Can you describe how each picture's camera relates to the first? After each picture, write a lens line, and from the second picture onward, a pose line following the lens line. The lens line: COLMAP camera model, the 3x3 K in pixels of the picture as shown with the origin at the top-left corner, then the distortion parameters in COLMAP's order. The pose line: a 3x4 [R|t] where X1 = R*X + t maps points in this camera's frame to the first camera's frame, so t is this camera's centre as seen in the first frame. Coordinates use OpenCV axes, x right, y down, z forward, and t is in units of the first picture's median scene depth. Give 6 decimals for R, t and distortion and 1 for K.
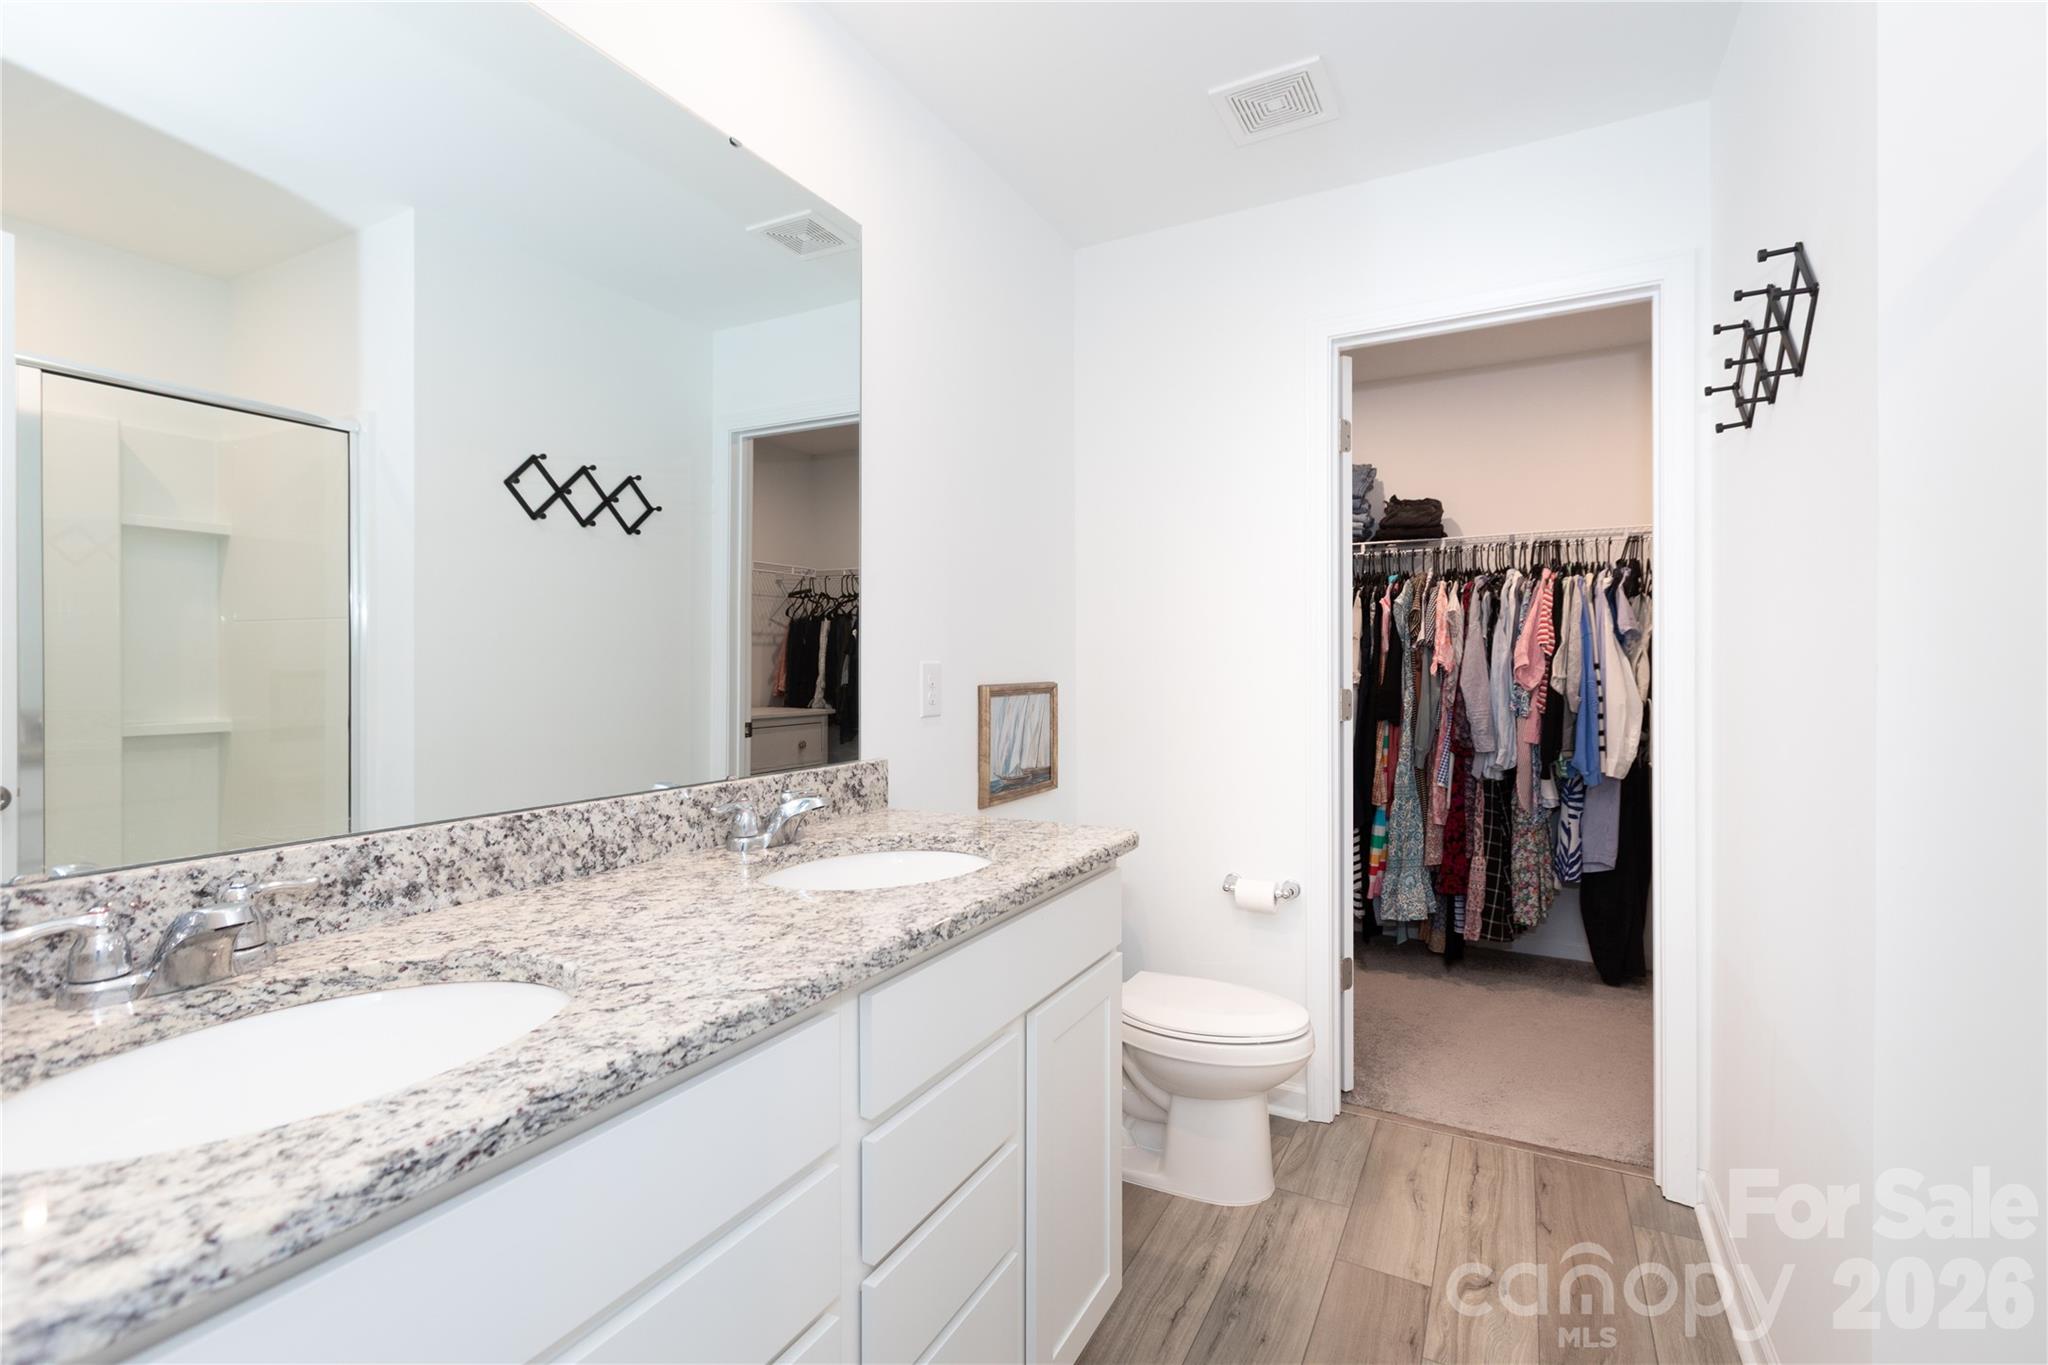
lens RADIAL K [[936.7, 0, 1011.0], [0, 936.7, 675.5], [0, 0, 1]] dist [0.000964, 0.000020]
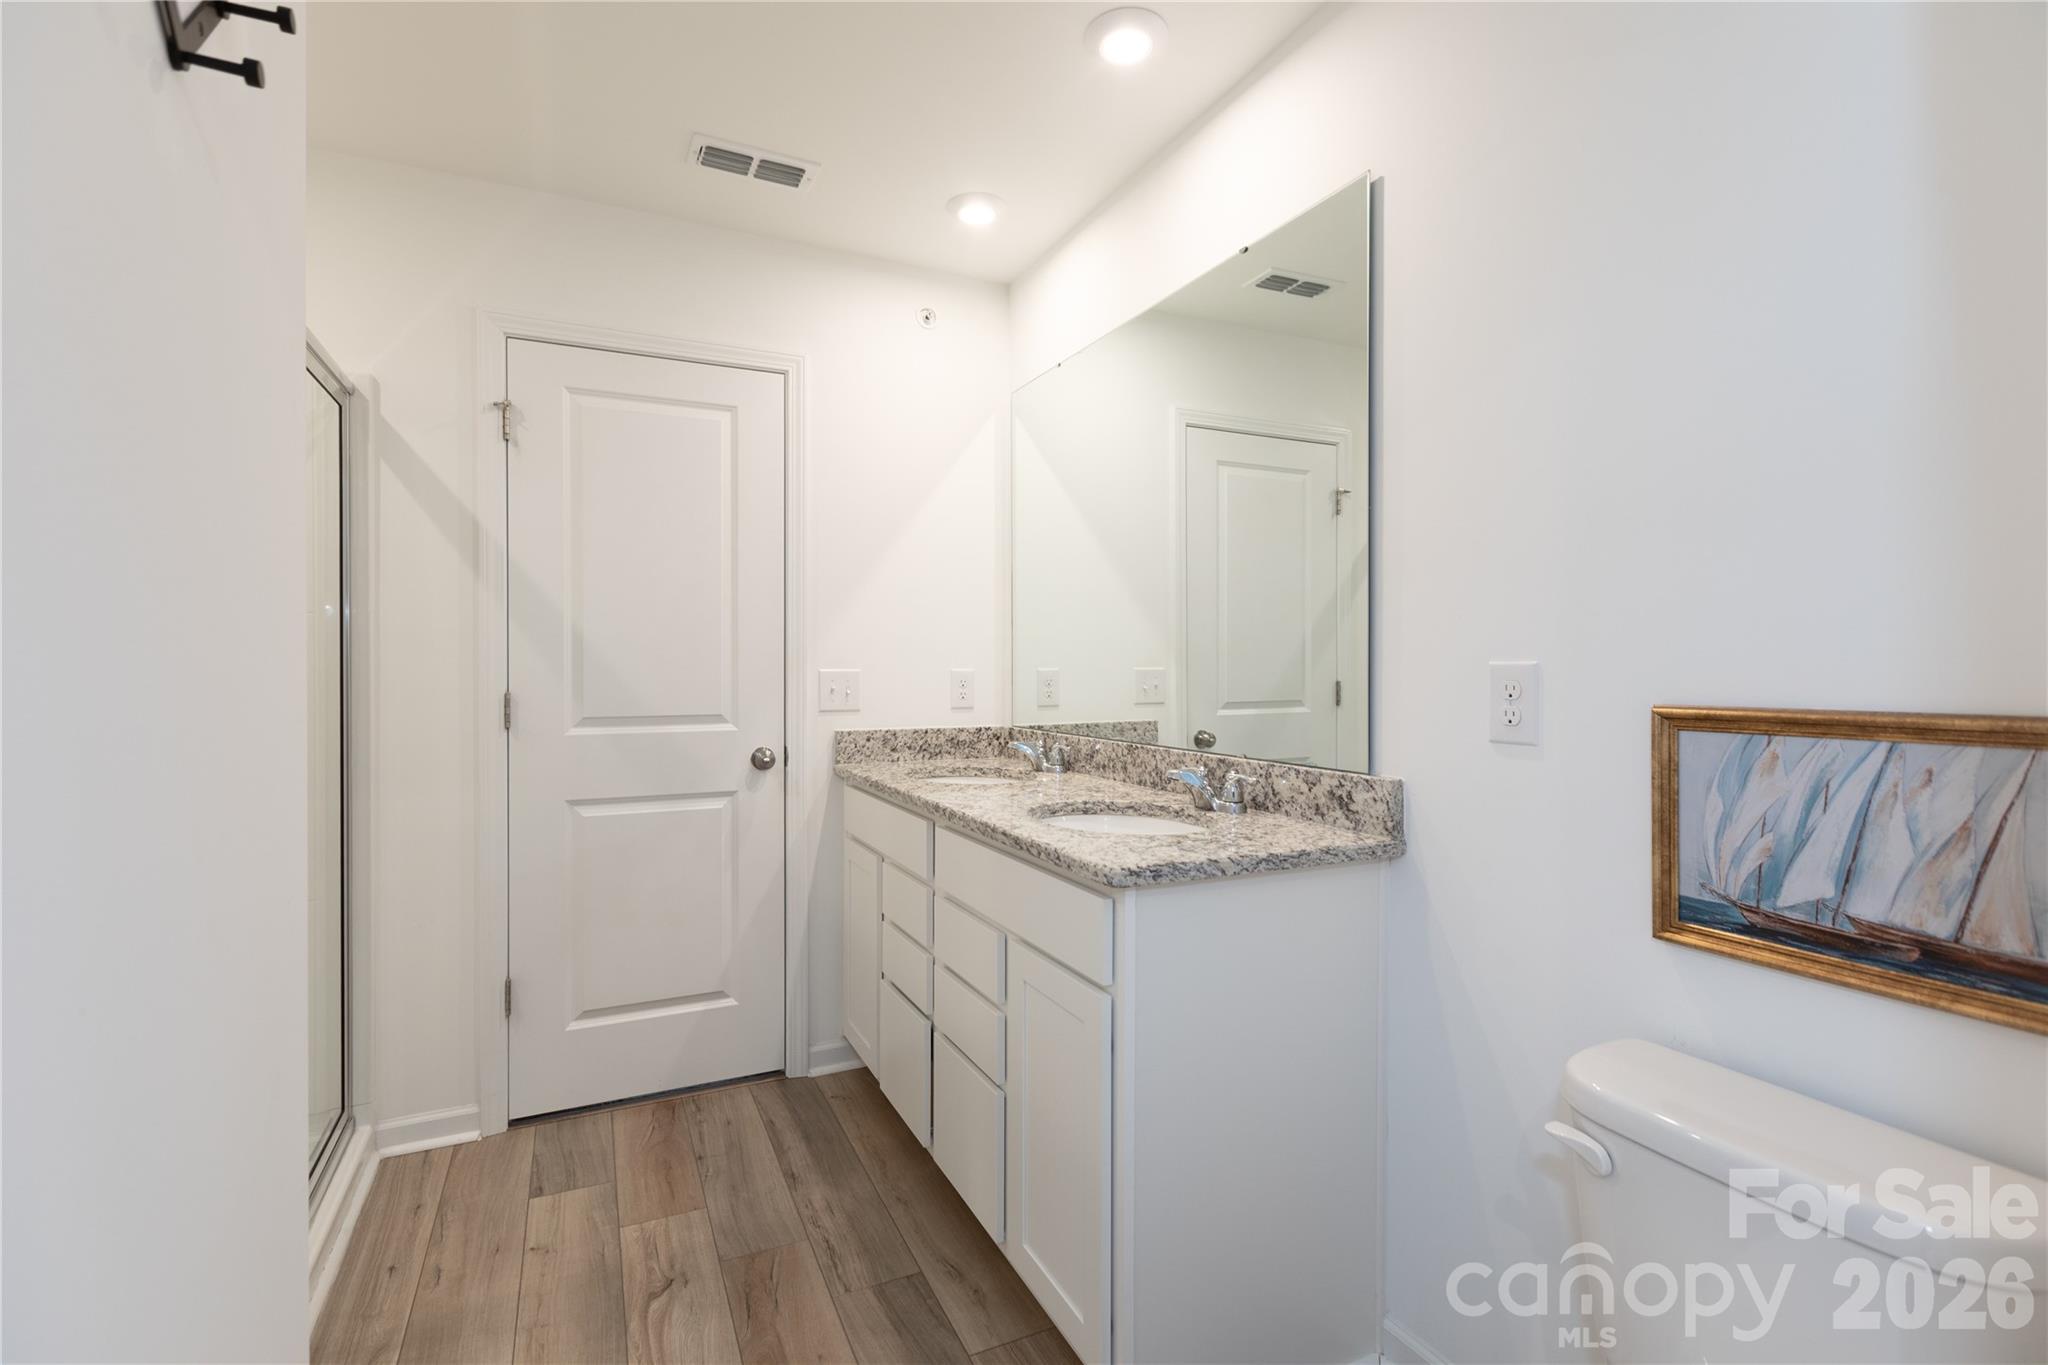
lens RADIAL K [[936.7, 0, 1011.0], [0, 936.7, 675.5], [0, 0, 1]] dist [0.000964, 0.000020]
pose [[-0.598147, 0.011851, -0.801299, 0.807935], [-0.004593, 0.999824, 0.018215, -0.018893], [0.801373, 0.014575, -0.597987, 1.348339]]
